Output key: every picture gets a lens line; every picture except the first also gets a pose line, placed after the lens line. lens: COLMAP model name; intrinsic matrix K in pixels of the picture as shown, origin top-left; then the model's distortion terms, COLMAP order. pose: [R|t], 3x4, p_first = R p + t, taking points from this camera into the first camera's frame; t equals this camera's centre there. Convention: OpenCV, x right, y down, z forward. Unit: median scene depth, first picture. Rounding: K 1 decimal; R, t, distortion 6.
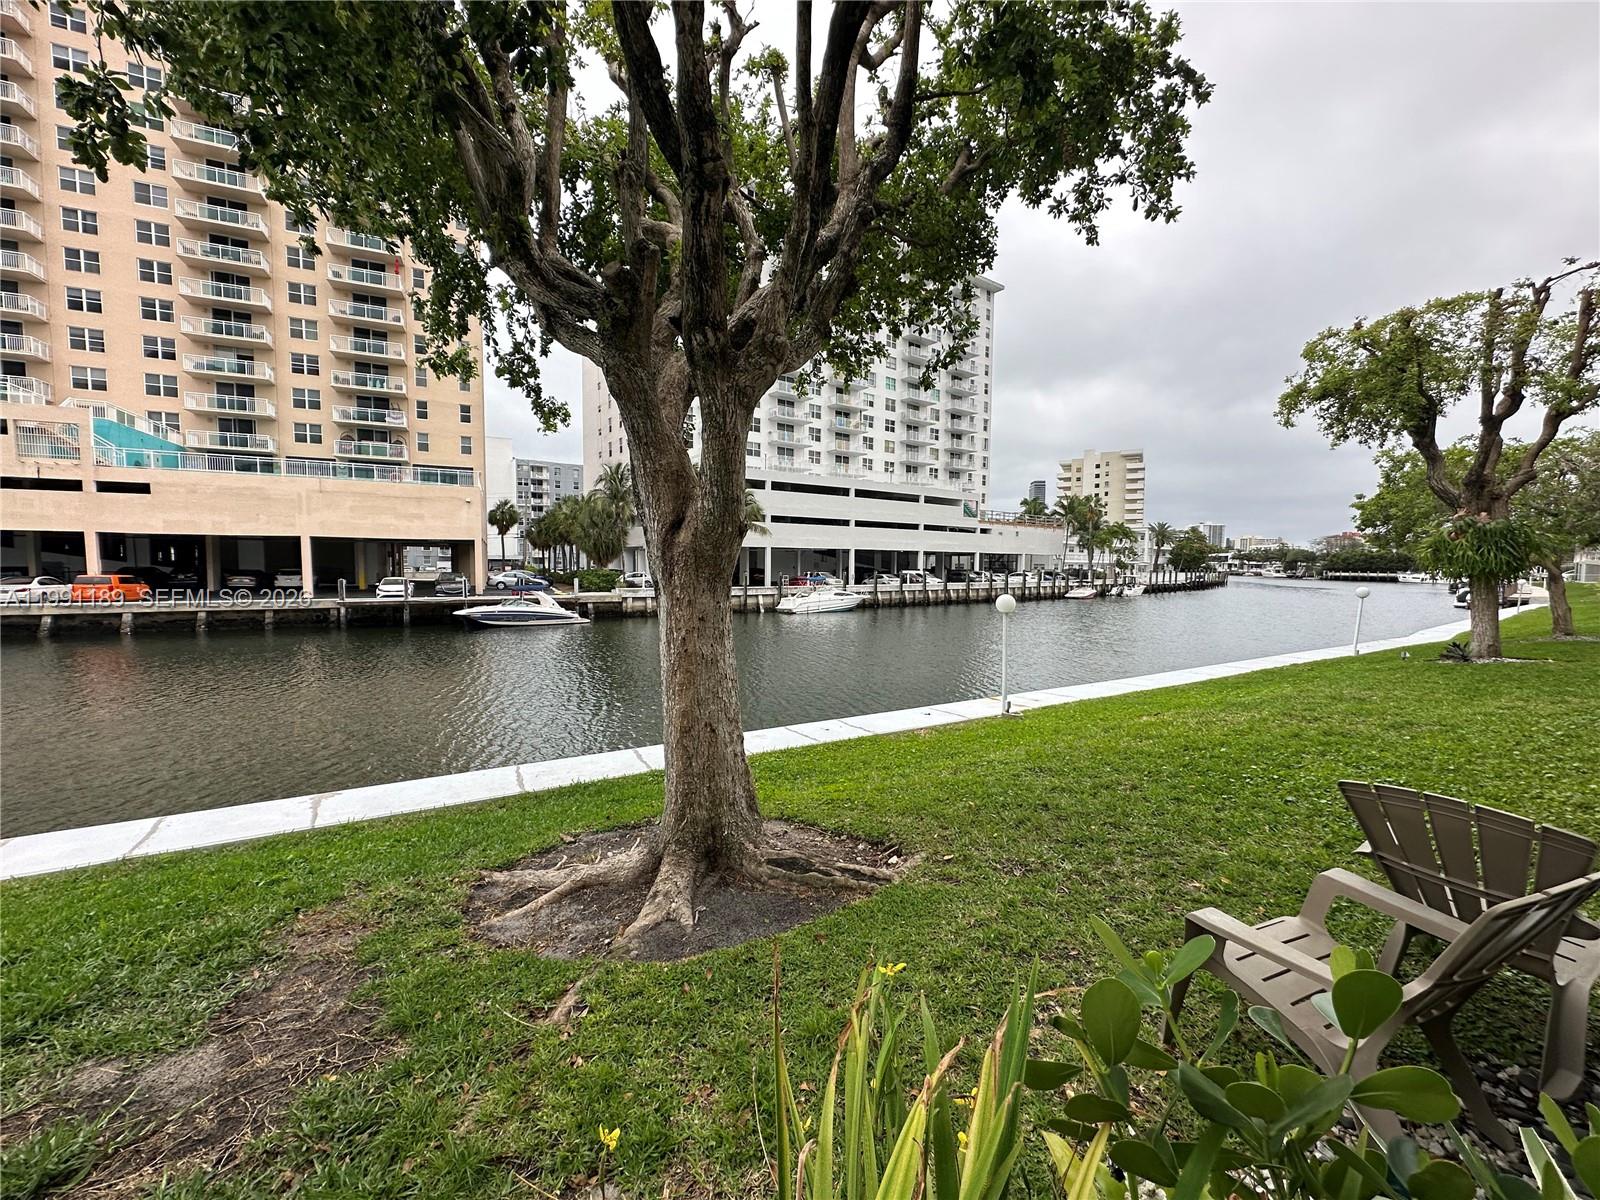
lens RADIAL K [[635.2, 0, 799.9], [0, 635.2, 603.1], [0, 0, 1]] dist [-0.002013, 0.000373]
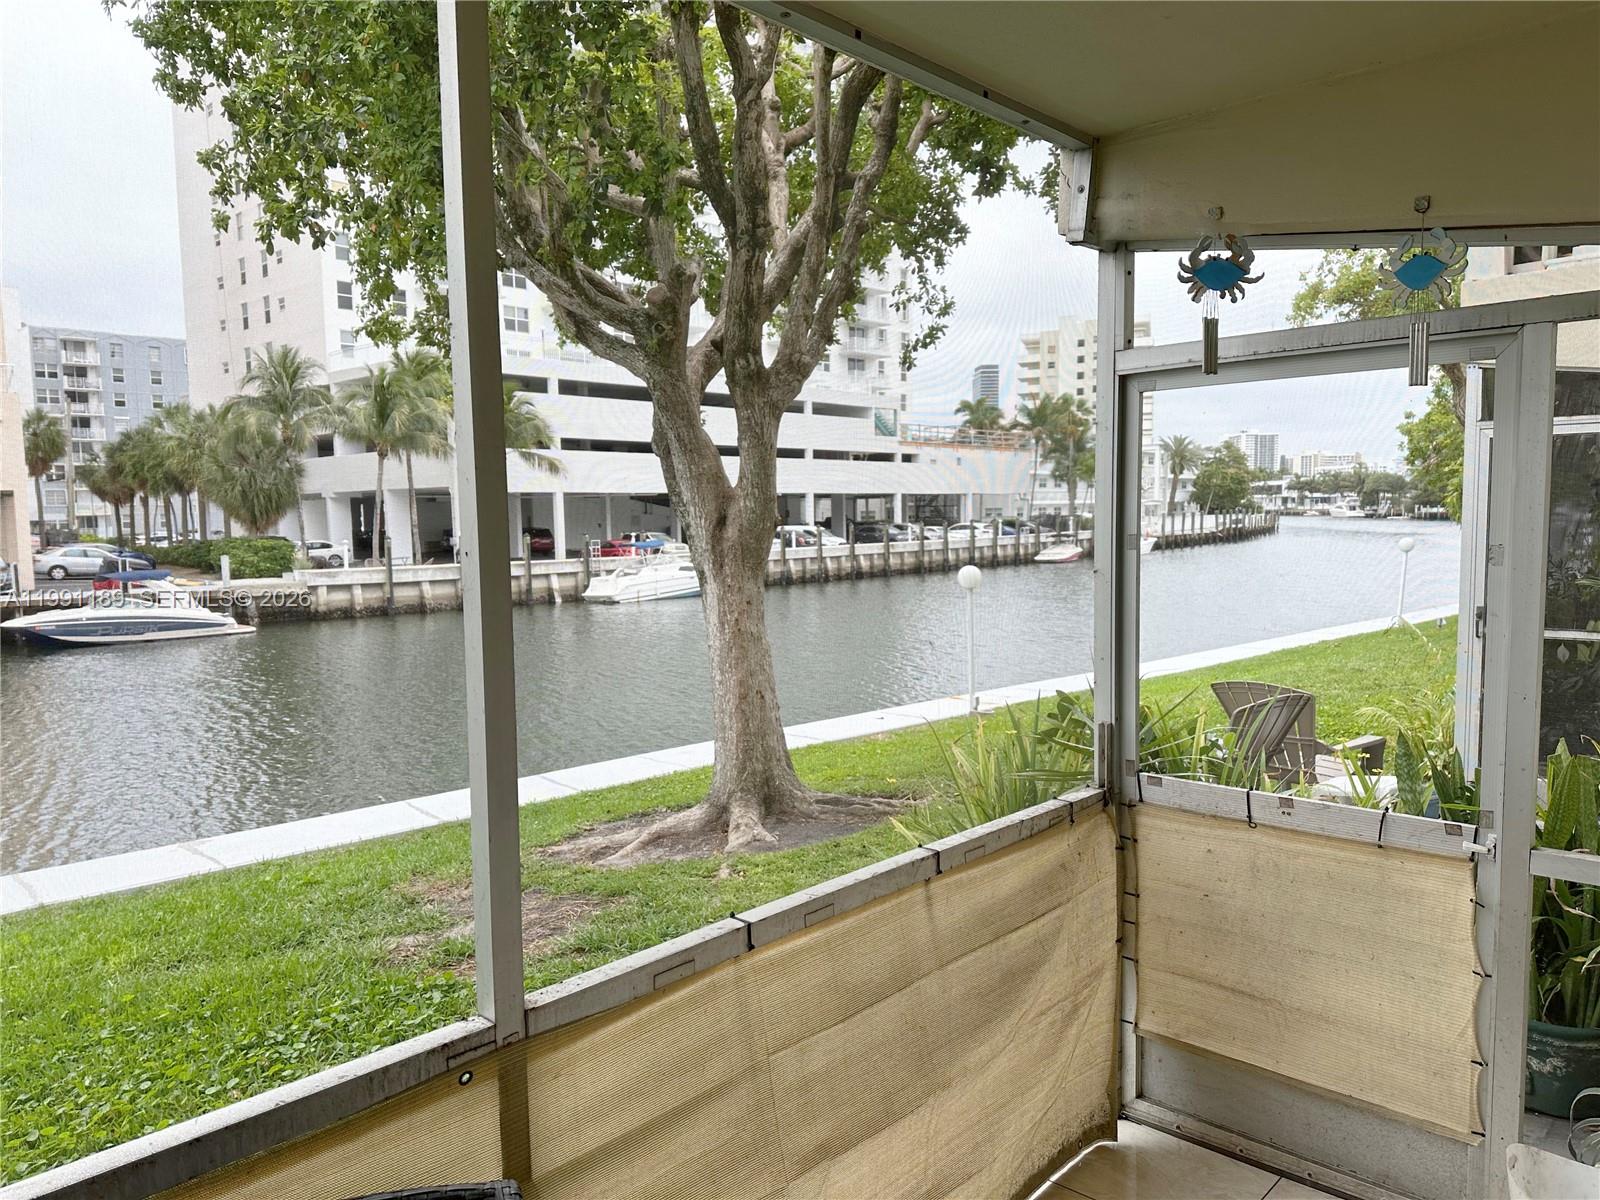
lens RADIAL K [[1118.4, 0, 794.9], [0, 1118.4, 617.2], [0, 0, 1]] dist [0.072454, -0.083423]
pose [[0.982277, -0.041275, 0.182835, -0.141487], [0.035467, 0.998760, 0.034923, -0.005371], [-0.184050, -0.027819, 0.982523, -0.325470]]
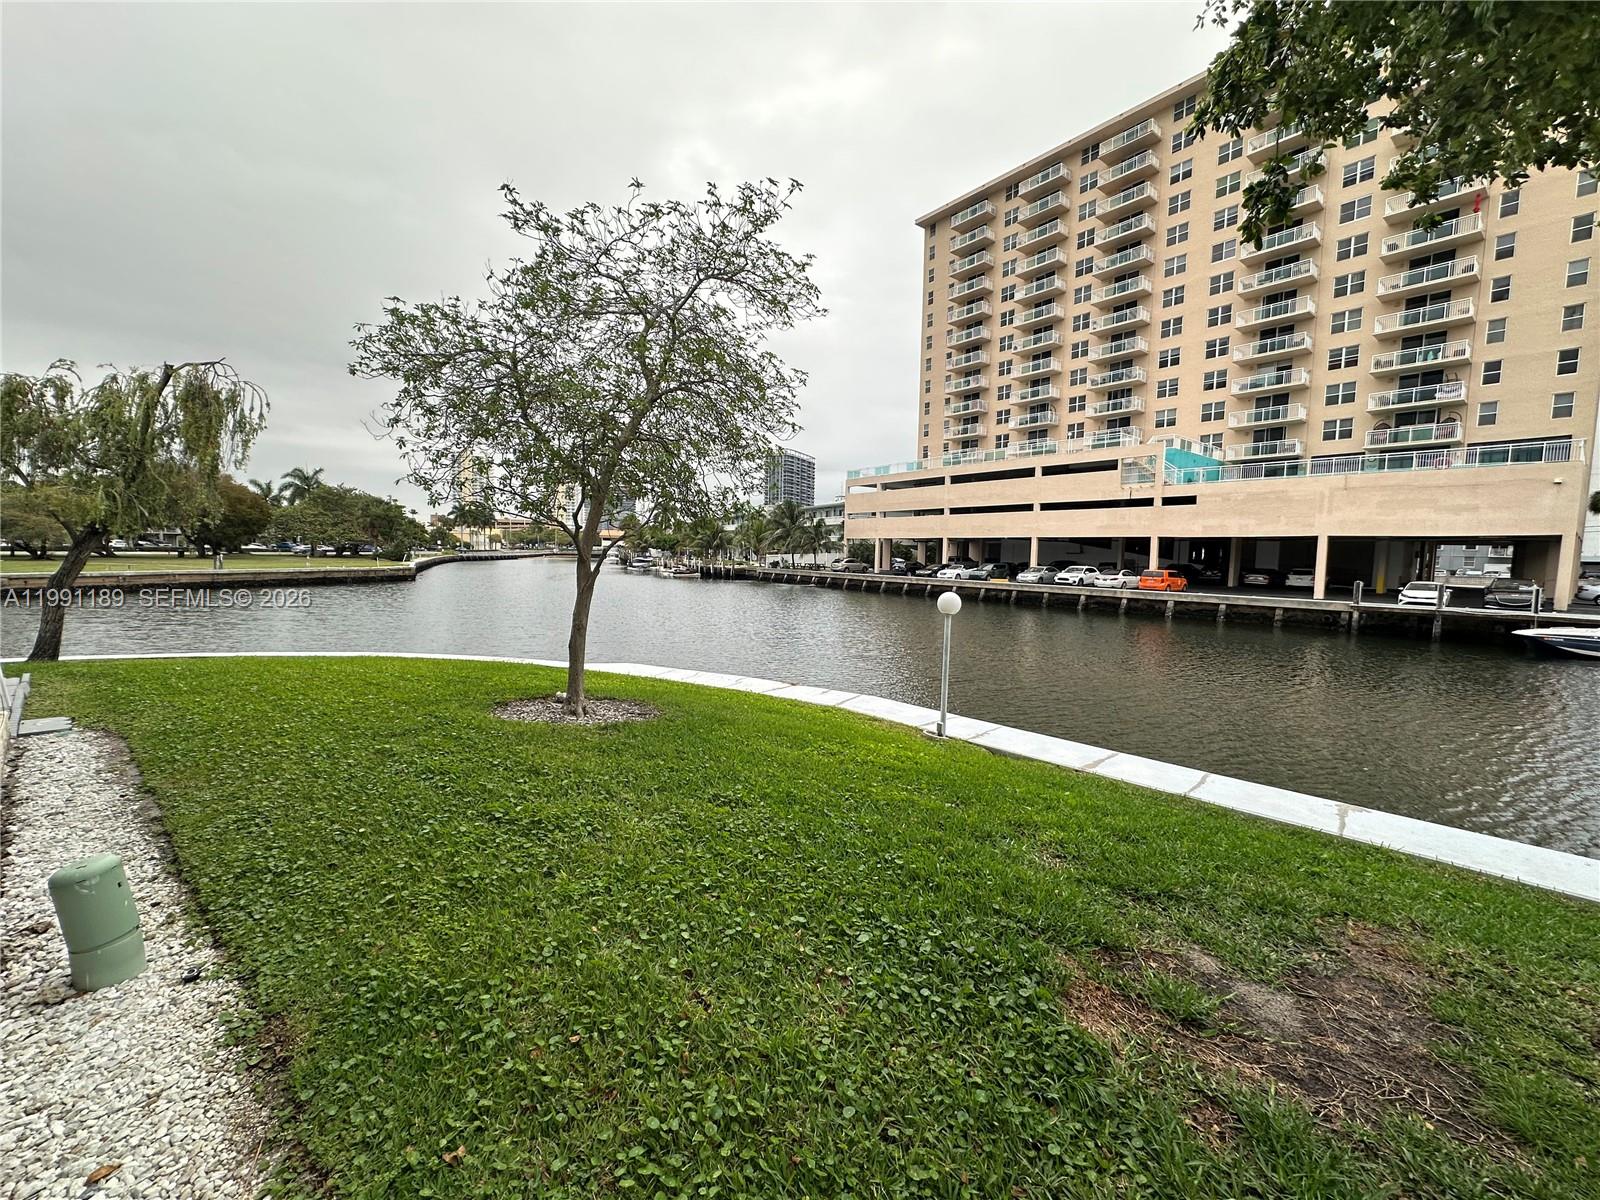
lens RADIAL K [[635.2, 0, 800.0], [0, 635.2, 601.6], [0, 0, 1]] dist [-0.002013, 0.000373]
pose [[0.229756, 0.074976, -0.970356, -0.020544], [-0.077085, 0.995298, 0.058652, 0.001349], [0.970191, 0.061324, 0.234455, -0.028715]]
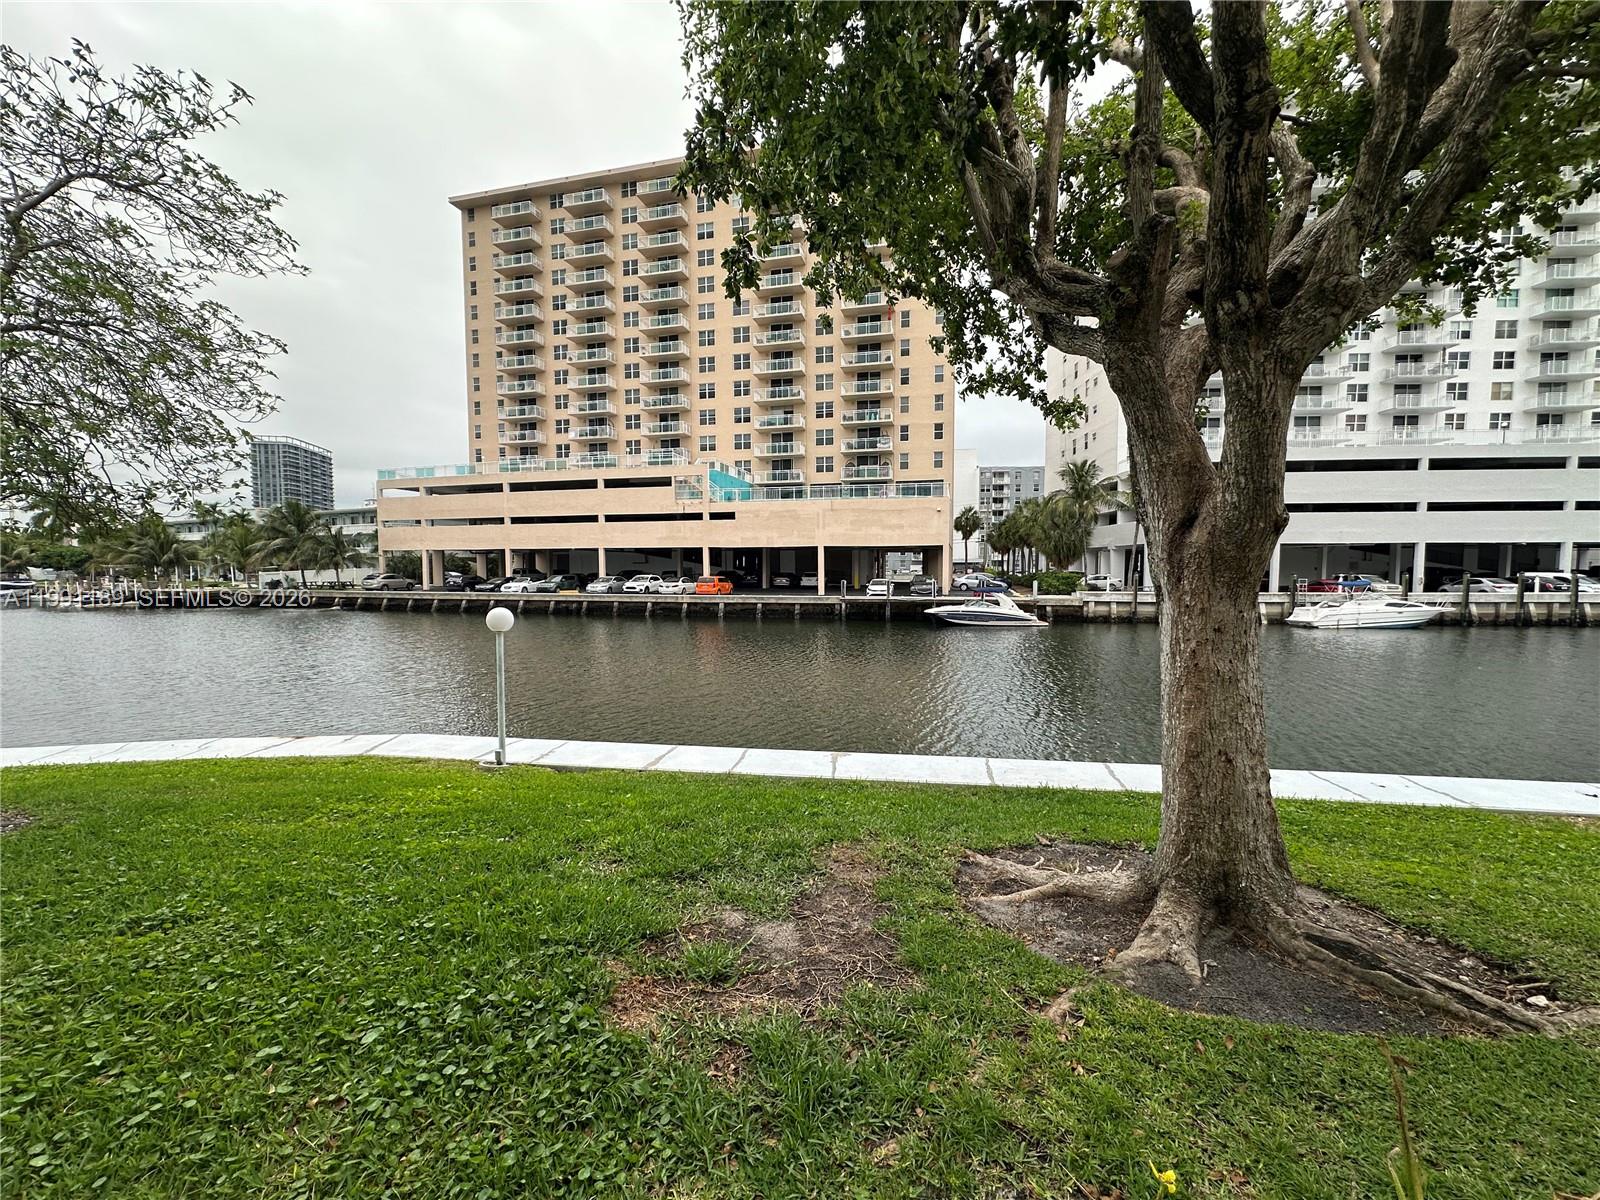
lens RADIAL K [[635.2, 0, 799.7], [0, 635.2, 602.6], [0, 0, 1]] dist [-0.002013, 0.000373]
pose [[0.771761, 0.028796, -0.635261, -0.014654], [-0.031700, 0.999474, 0.006795, -0.000078], [0.635123, 0.014894, 0.772268, -0.010333]]
